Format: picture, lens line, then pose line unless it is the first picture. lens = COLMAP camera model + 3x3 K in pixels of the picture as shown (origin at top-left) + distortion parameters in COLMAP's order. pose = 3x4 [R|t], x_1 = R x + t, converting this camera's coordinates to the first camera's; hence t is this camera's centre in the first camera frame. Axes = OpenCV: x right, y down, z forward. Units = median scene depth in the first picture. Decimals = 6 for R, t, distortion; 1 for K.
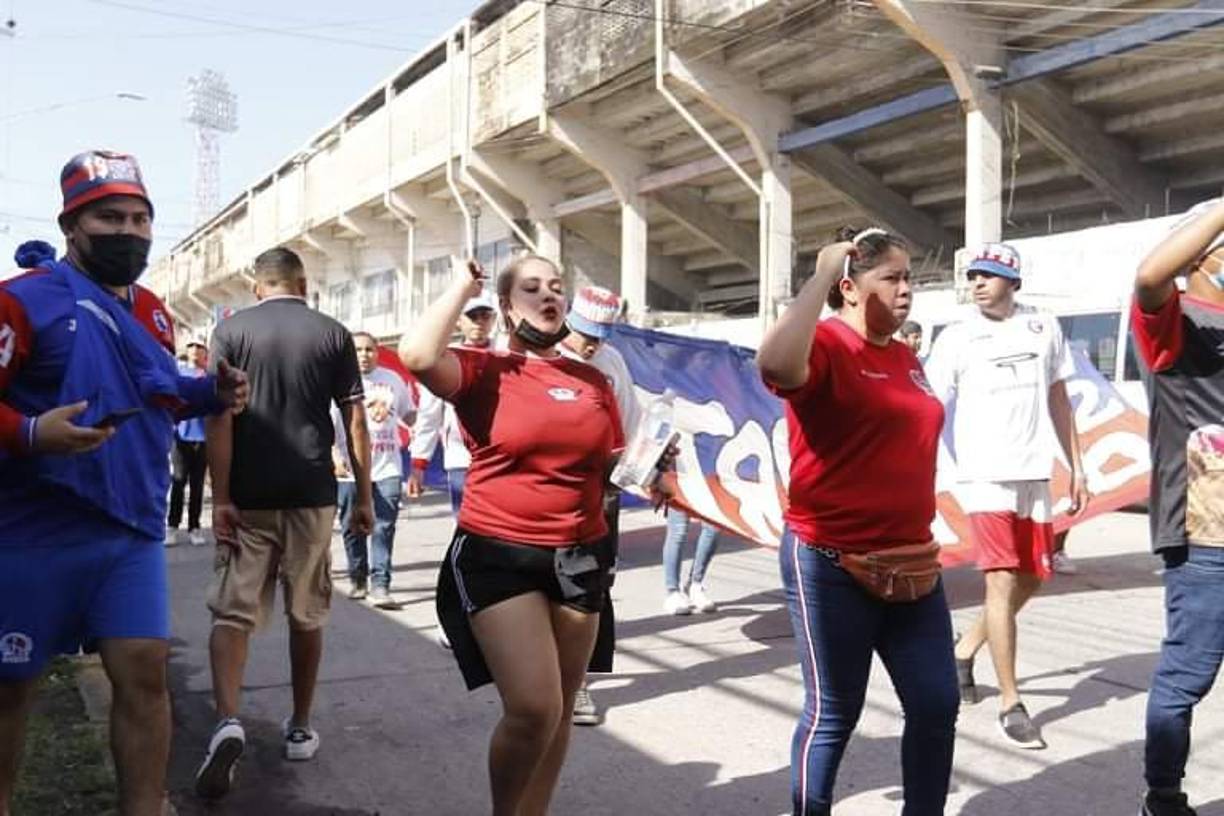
lens RADIAL K [[1292.2, 0, 611.6], [0, 1292.2, 404.9], [0, 0, 1]] dist [-0.027283, 0.000000]
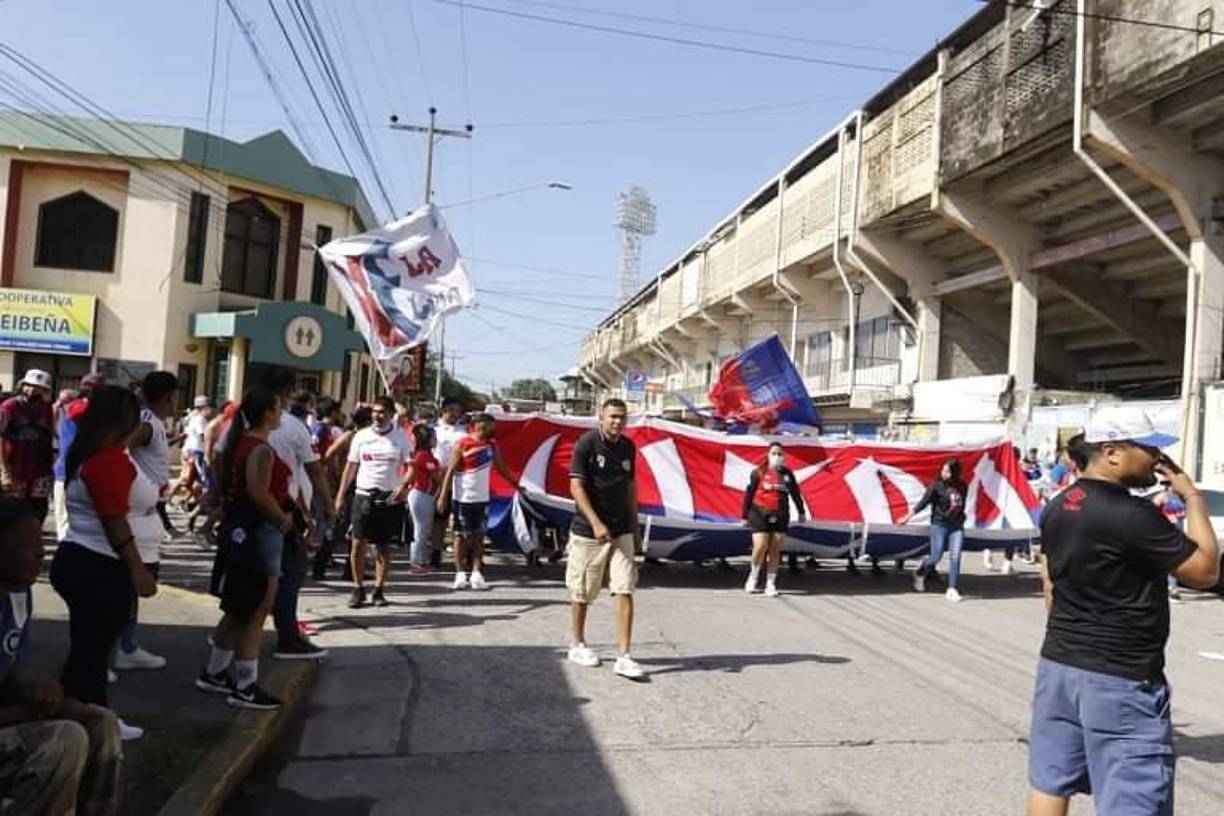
lens RADIAL K [[949.9, 0, 623.0], [0, 949.9, 408.2], [0, 0, 1]] dist [-0.058107, 0.028955]
pose [[0.949717, 0.045496, -0.309788, -0.047387], [-0.059827, 0.997526, -0.036913, -0.012367], [0.307342, 0.053590, 0.950089, 0.221031]]
